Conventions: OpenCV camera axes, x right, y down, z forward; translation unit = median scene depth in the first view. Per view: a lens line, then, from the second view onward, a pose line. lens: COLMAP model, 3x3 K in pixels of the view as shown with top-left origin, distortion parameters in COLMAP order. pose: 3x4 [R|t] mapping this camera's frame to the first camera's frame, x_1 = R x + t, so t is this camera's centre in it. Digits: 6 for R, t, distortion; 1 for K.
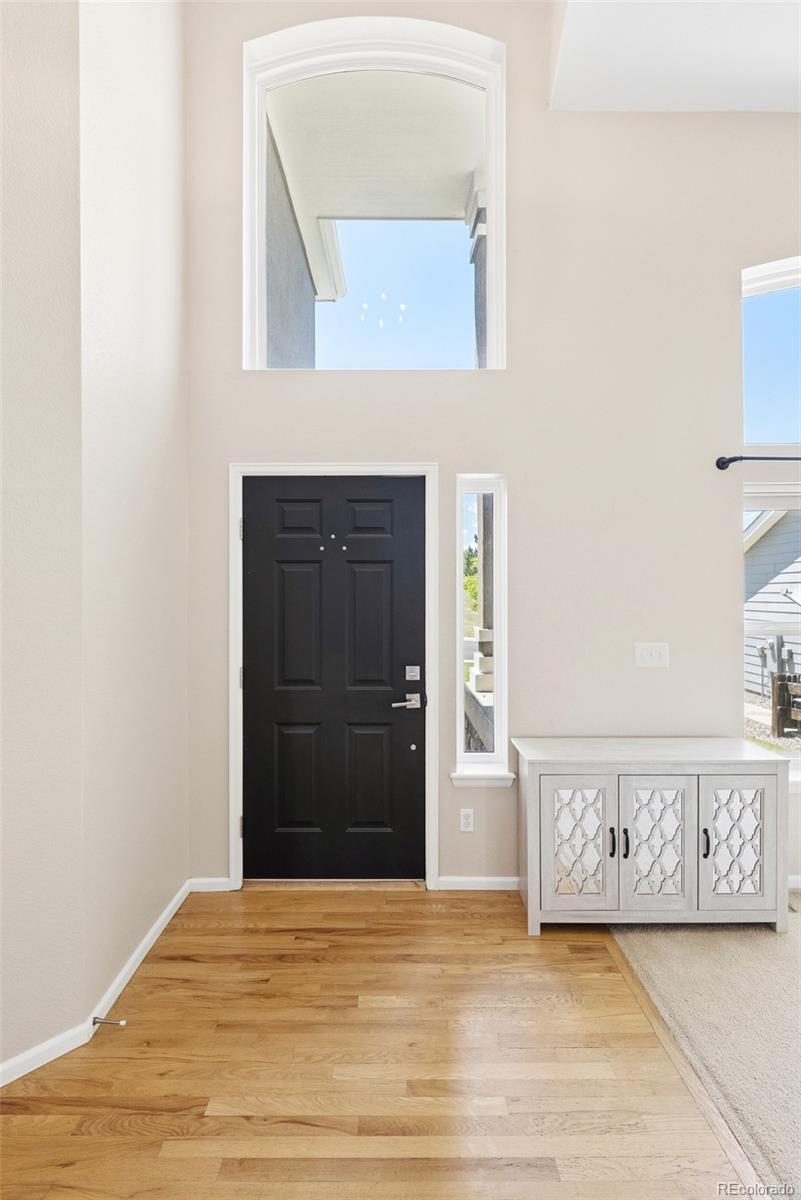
lens RADIAL K [[545.3, 0, 400.0], [0, 545.3, 603.7], [0, 0, 1]] dist [0.002659, 0.000207]
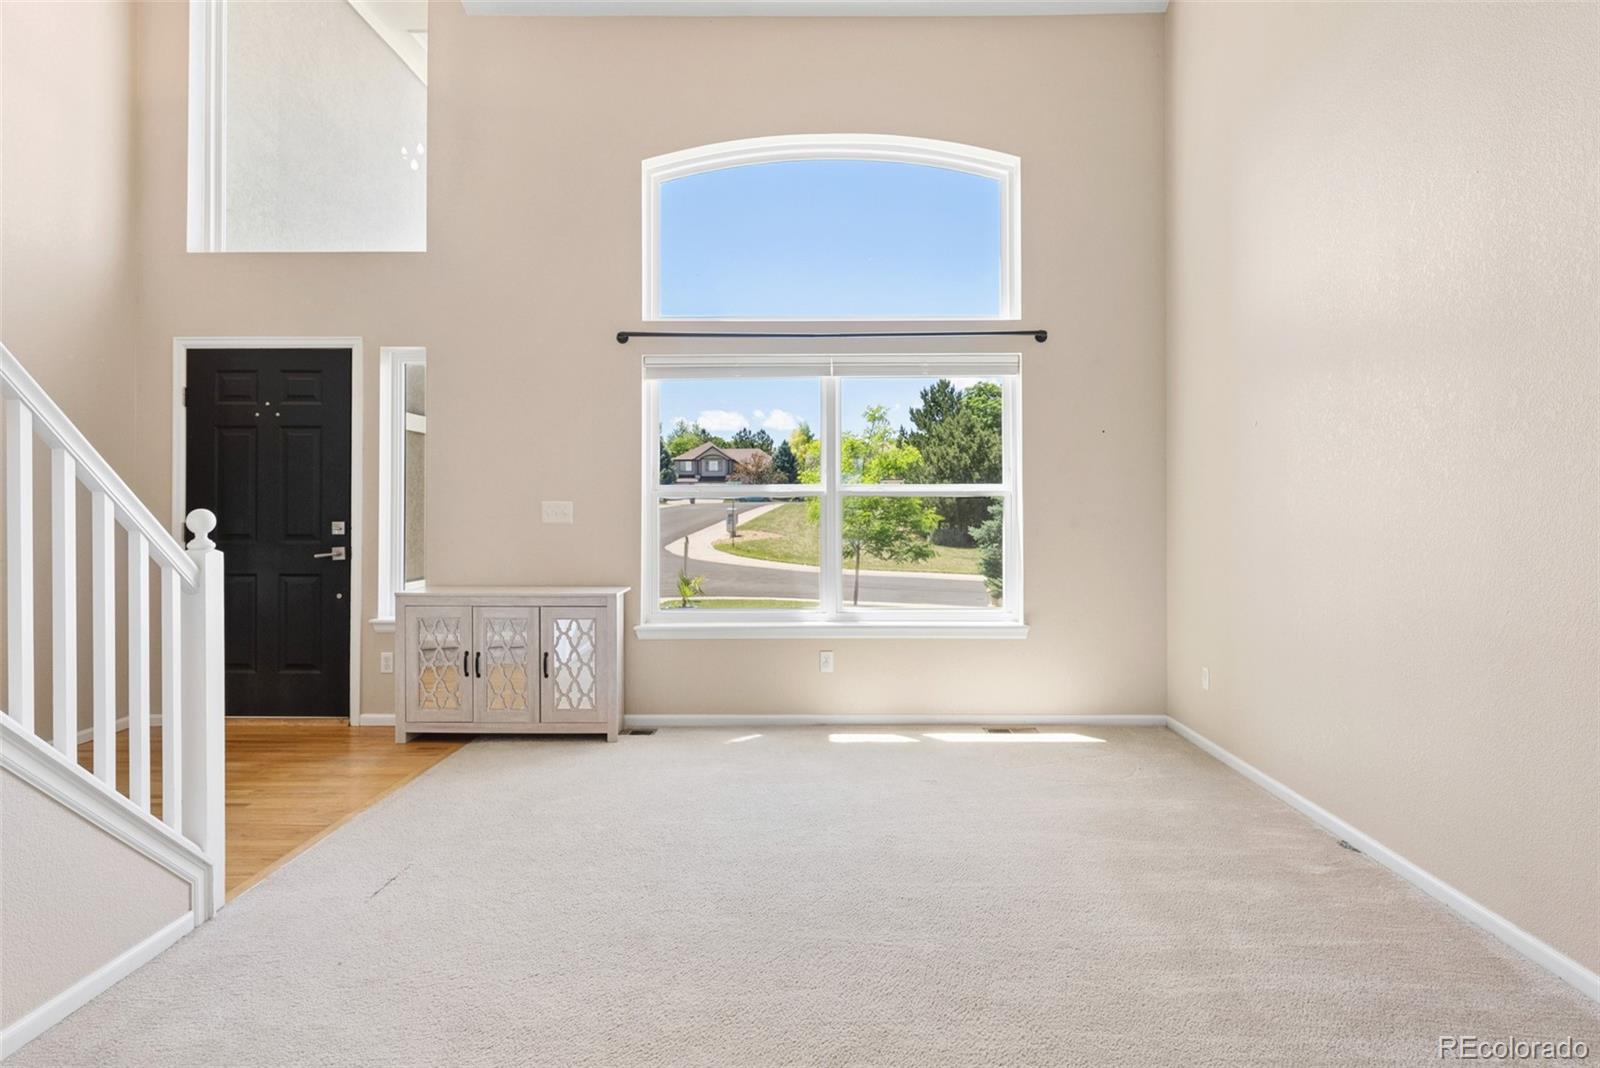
lens RADIAL K [[904.8, 0, 805.1], [0, 904.8, 518.2], [0, 0, 1]] dist [-0.002426, -0.000830]
pose [[0.999935, 0.001793, -0.011217, 0.983143], [-0.001896, 0.999956, -0.009200, 0.122439], [0.011200, 0.009221, 0.999895, -0.808691]]
